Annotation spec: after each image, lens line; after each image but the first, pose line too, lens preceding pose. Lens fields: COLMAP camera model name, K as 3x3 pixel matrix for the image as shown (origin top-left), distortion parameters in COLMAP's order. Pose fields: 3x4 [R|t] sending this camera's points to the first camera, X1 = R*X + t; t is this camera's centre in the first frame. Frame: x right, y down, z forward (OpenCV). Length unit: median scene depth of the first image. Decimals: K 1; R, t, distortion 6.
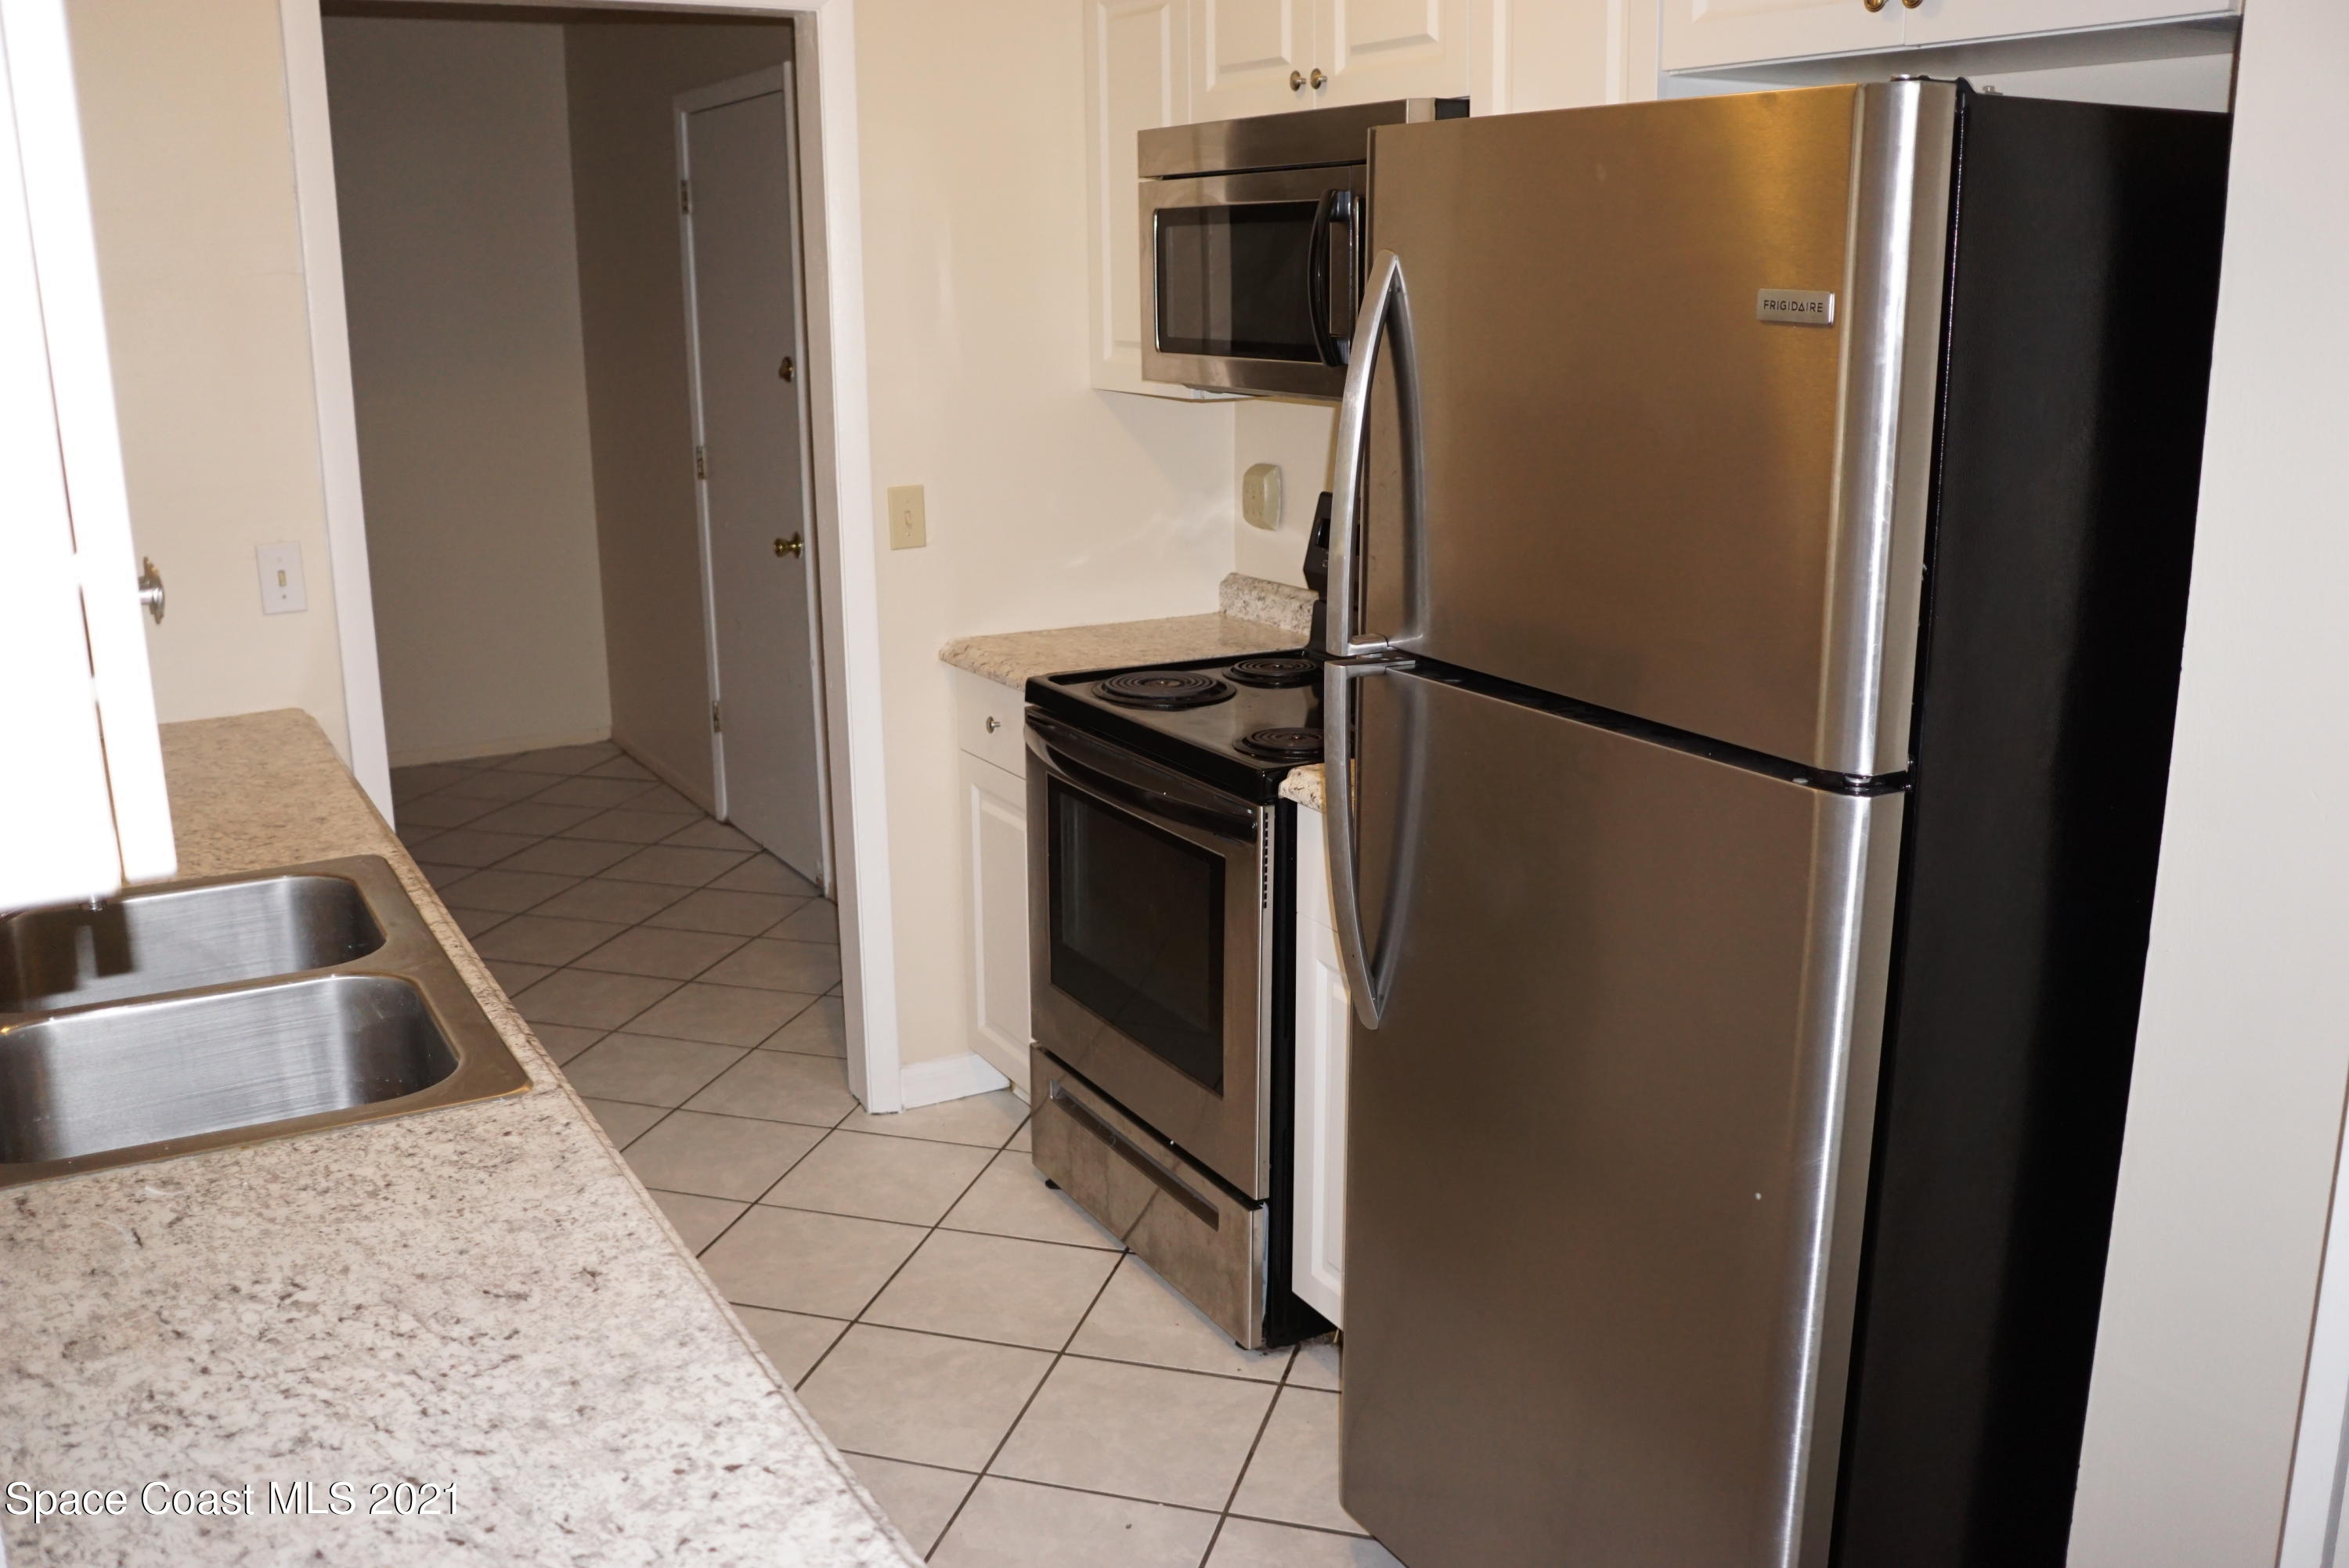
lens RADIAL K [[2040.2, 0, 1177.7], [0, 2040.2, 789.4], [0, 0, 1]] dist [-0.158347, 0.128776]
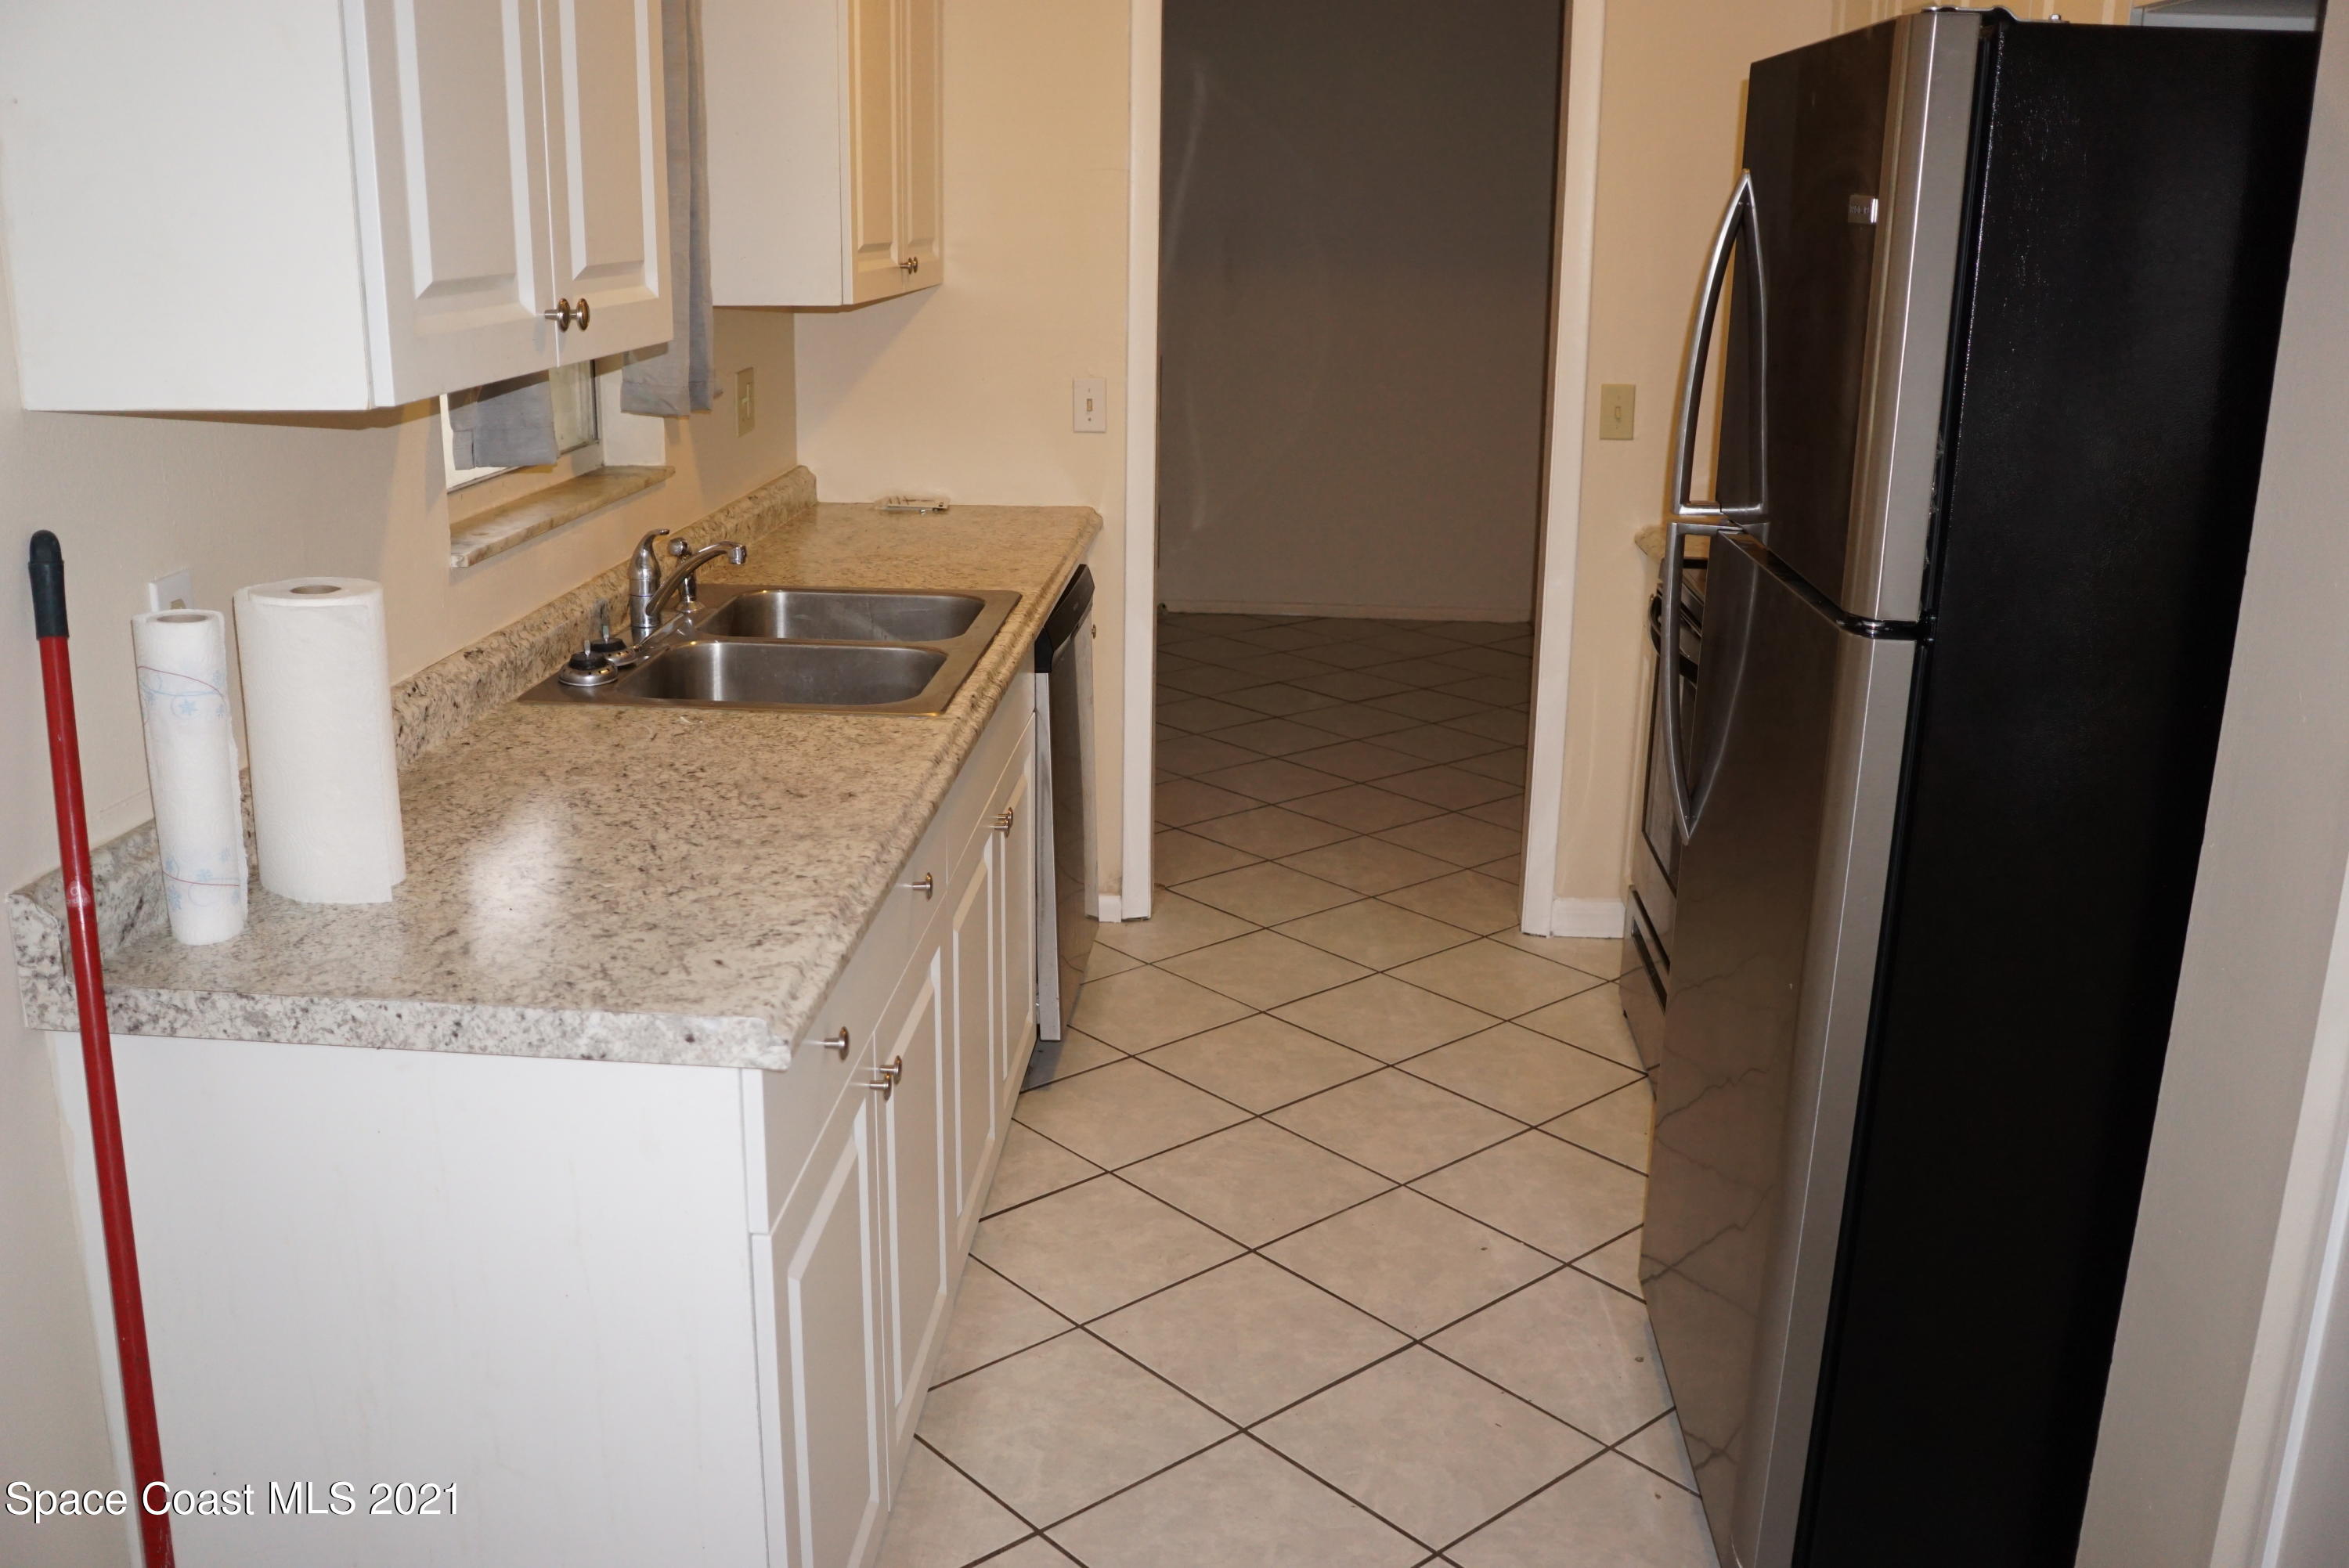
lens RADIAL K [[2040.2, 0, 1167.7], [0, 2040.2, 785.5], [0, 0, 1]] dist [-0.158347, 0.128776]
pose [[0.838259, 0.172212, -0.517363, 0.691912], [-0.158461, 0.984805, 0.071060, 0.077844], [0.521739, 0.022416, 0.852811, -0.212073]]
